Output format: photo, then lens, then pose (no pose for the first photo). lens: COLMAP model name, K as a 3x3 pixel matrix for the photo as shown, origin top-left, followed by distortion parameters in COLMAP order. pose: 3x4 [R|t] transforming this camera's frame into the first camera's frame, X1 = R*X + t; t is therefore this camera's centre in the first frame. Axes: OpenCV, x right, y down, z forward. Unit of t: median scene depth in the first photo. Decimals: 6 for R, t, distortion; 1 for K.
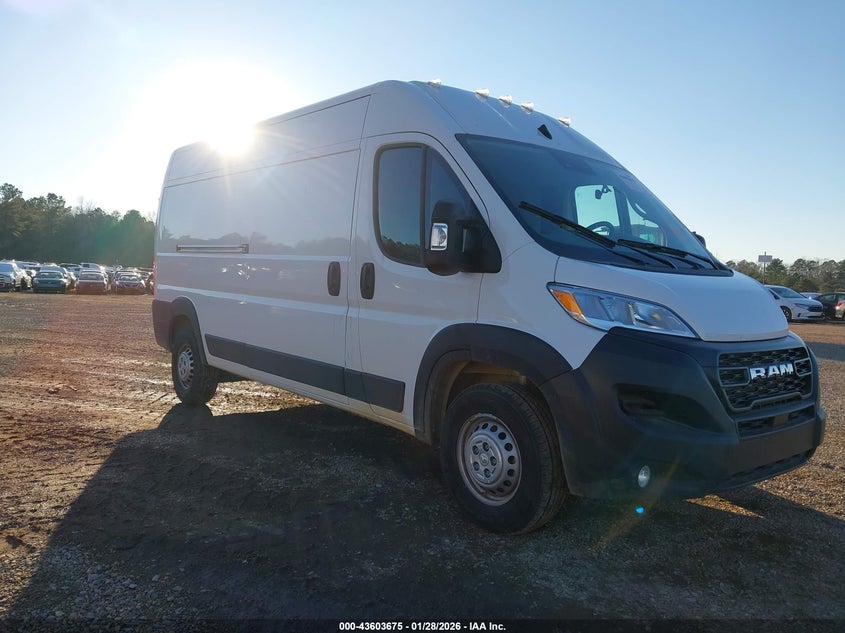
lens RADIAL K [[633.5, 0, 412.8], [0, 633.5, 307.9], [0, 0, 1]] dist [0.006840, 0.003057]
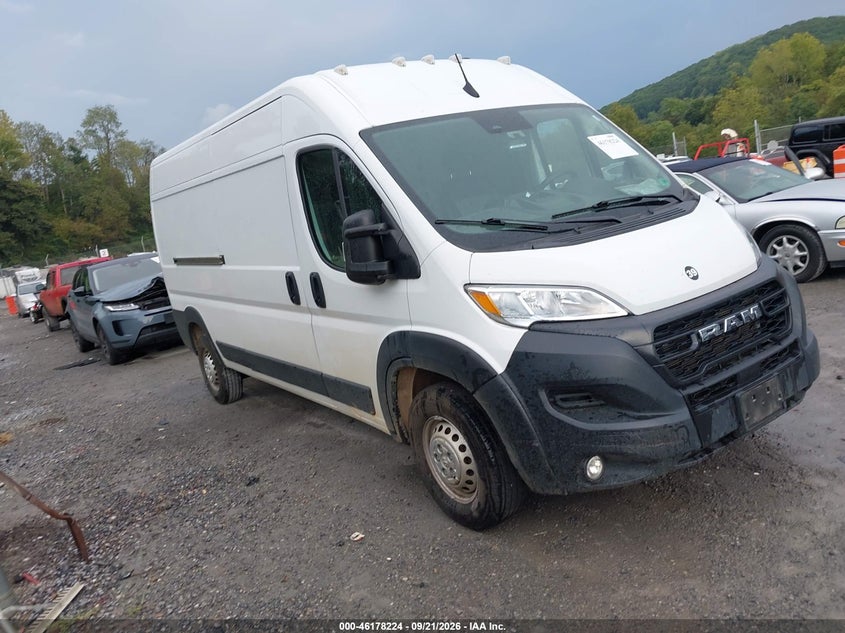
lens RADIAL K [[633.5, 0, 412.8], [0, 633.5, 307.9], [0, 0, 1]] dist [0.006840, 0.003057]
pose [[0.972954, -0.191115, -0.129751, 0.219193], [0.206751, 0.970989, 0.120143, -0.116144], [0.103025, -0.143720, 0.984241, 0.040562]]
